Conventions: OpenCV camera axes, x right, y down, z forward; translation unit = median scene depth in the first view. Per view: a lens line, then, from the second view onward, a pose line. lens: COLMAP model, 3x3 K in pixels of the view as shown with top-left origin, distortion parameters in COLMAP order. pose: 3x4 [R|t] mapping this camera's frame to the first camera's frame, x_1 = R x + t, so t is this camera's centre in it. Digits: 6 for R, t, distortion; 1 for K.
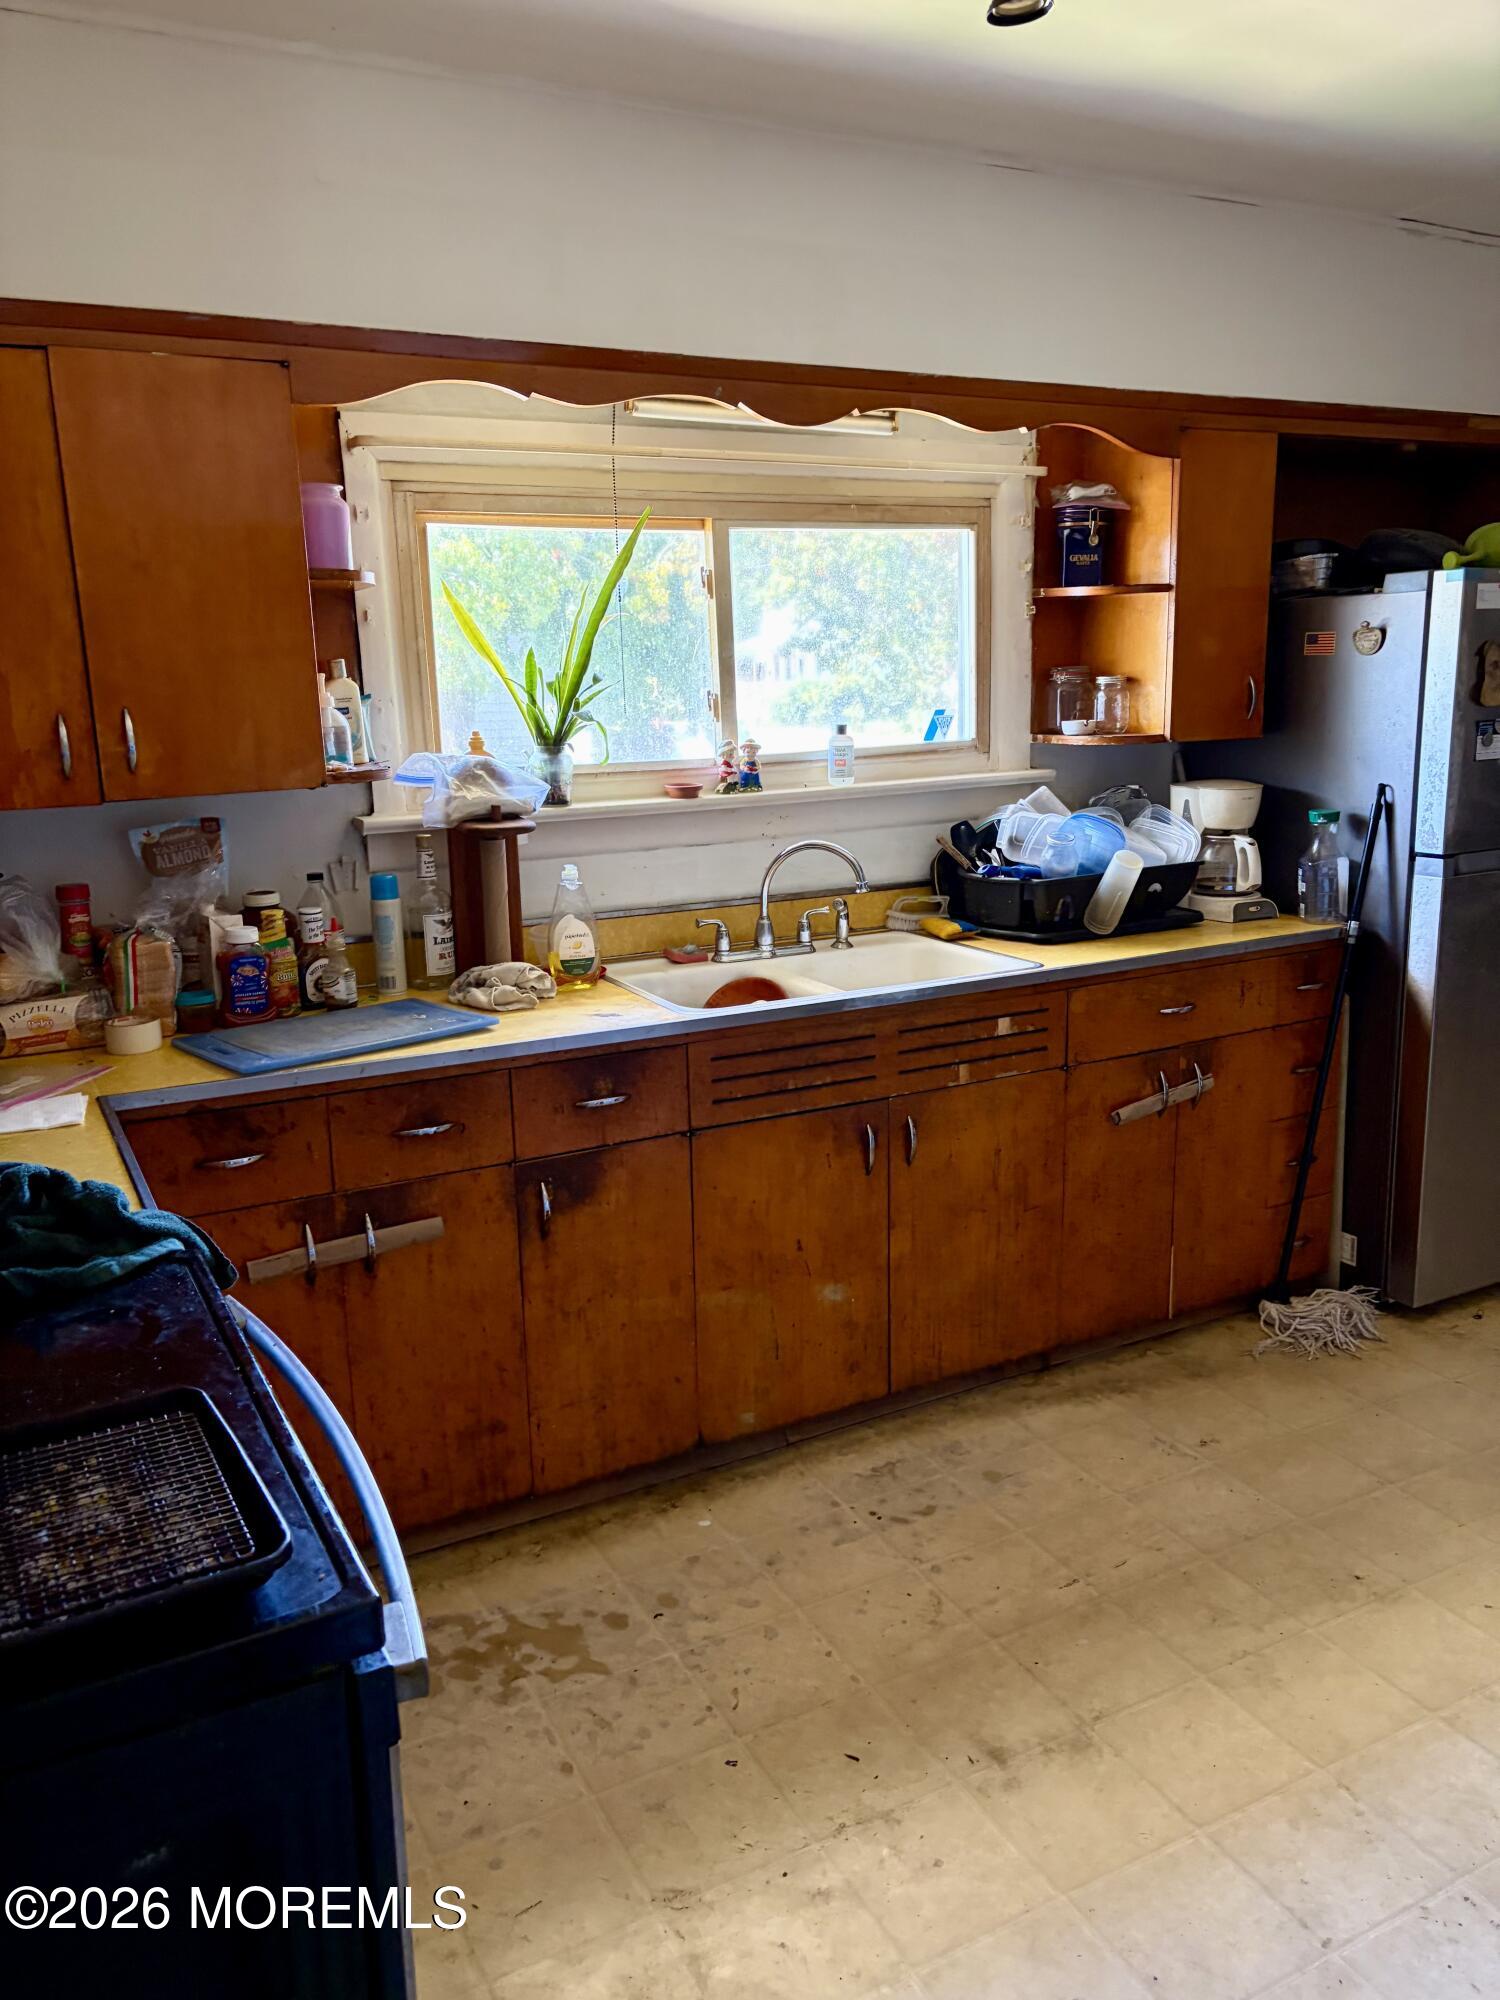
lens RADIAL K [[1507.1, 0, 746.4], [0, 1507.1, 1002.9], [0, 0, 1]] dist [0.057010, -0.047513]
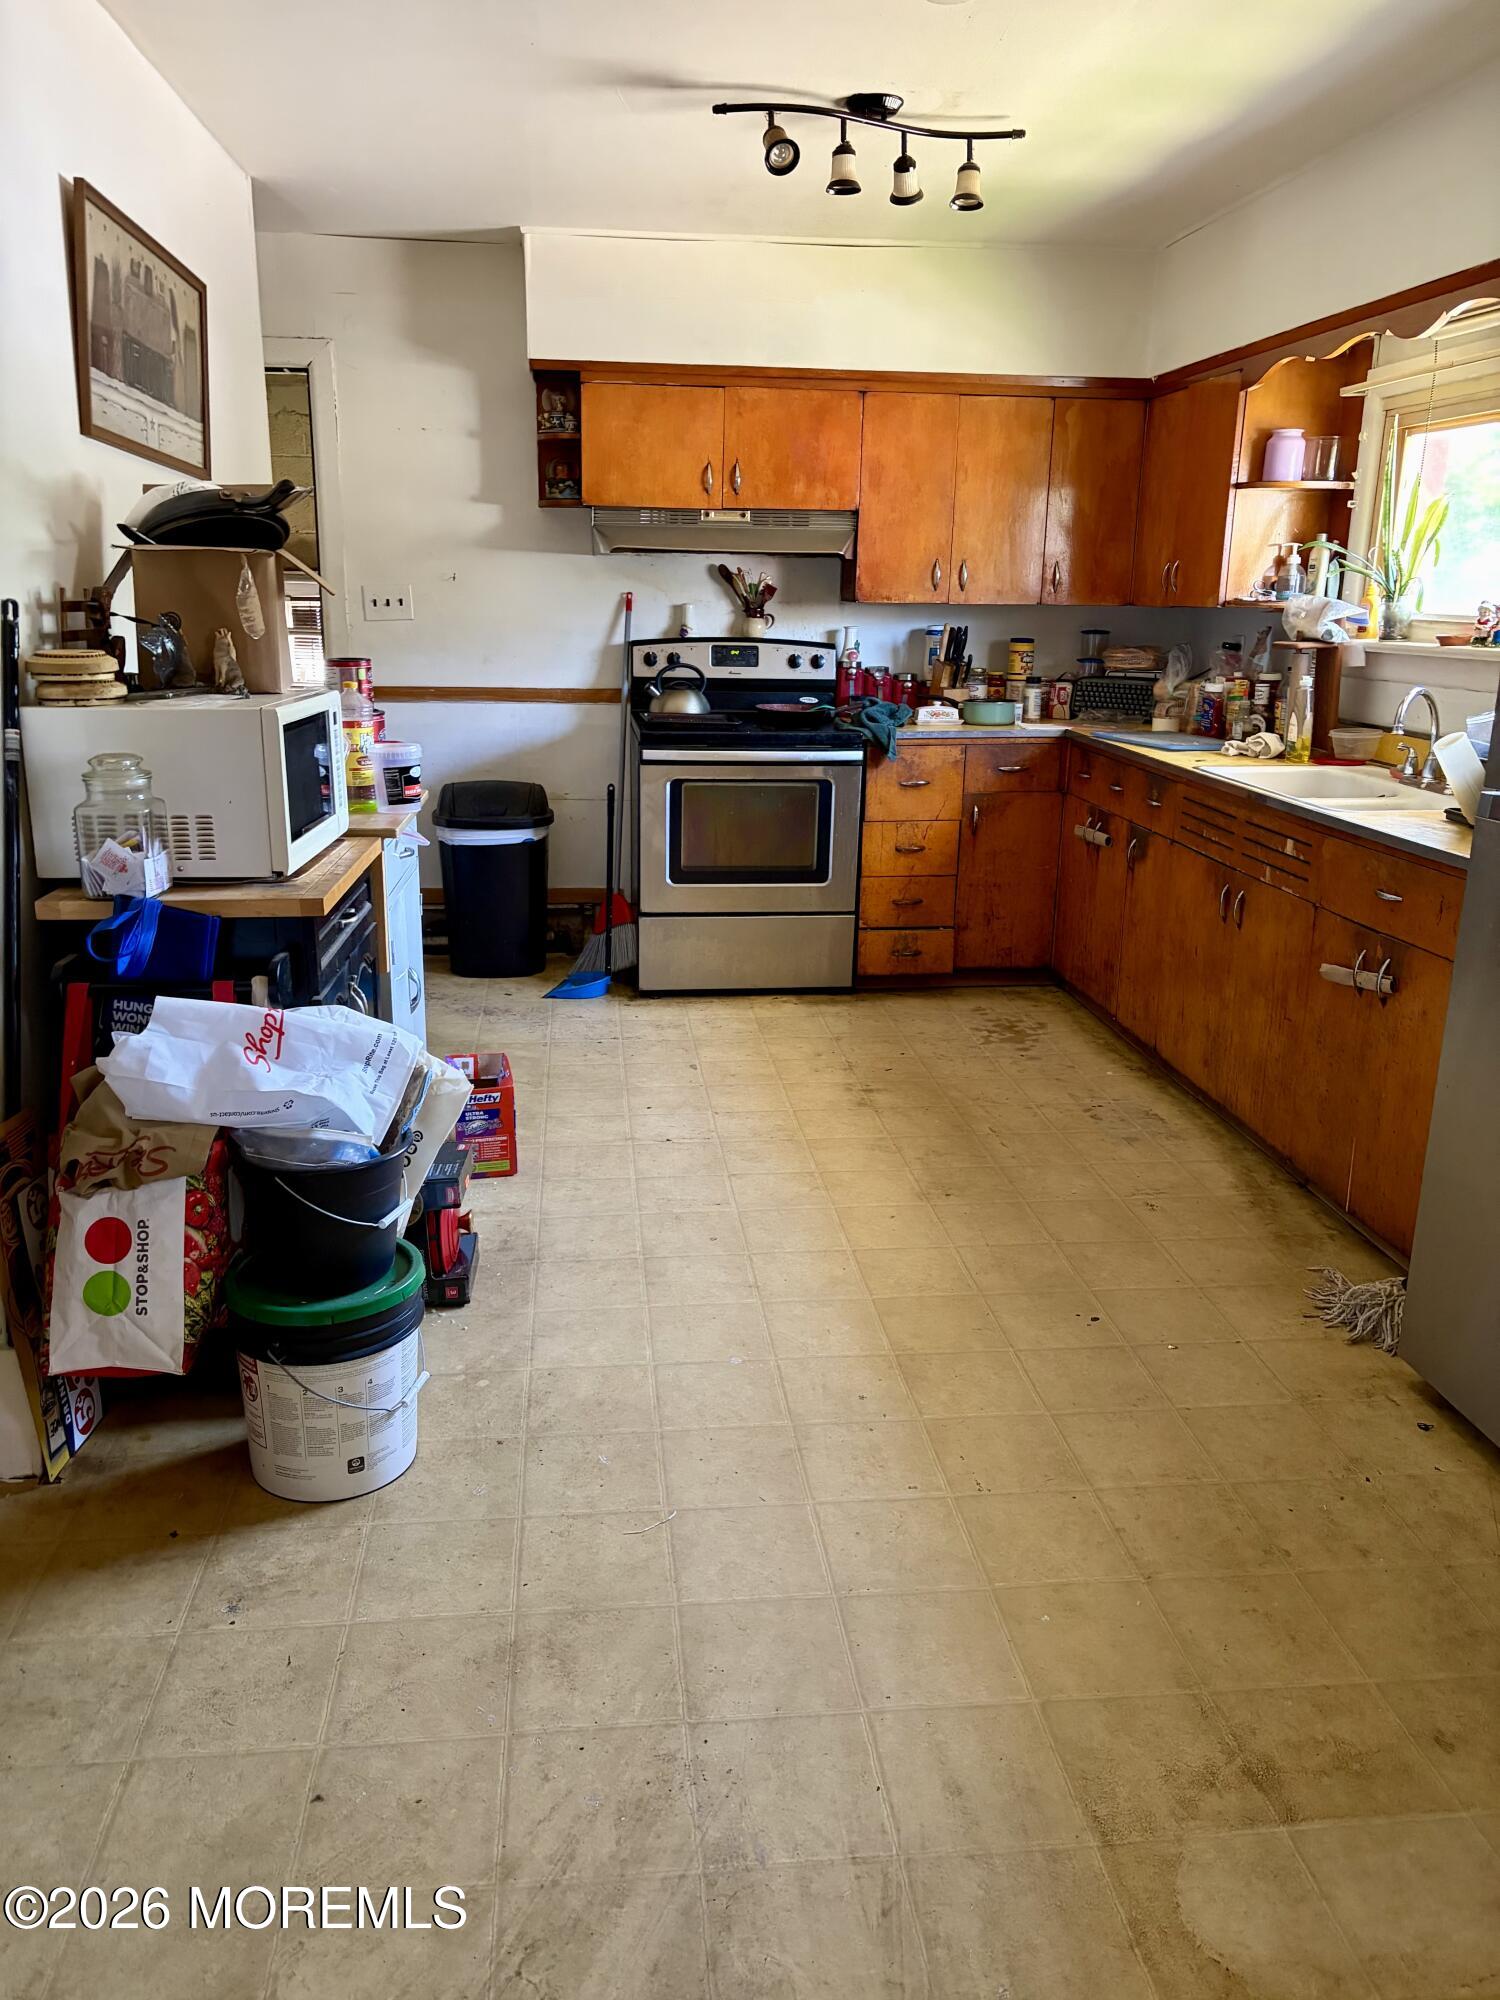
lens RADIAL K [[1507.1, 0, 743.9], [0, 1507.1, 998.7], [0, 0, 1]] dist [0.057010, -0.047513]
pose [[-0.369245, 0.271423, -0.888813, 1.683342], [-0.192871, 0.913194, 0.358994, -0.261010], [0.909098, 0.303983, -0.284843, 1.179667]]
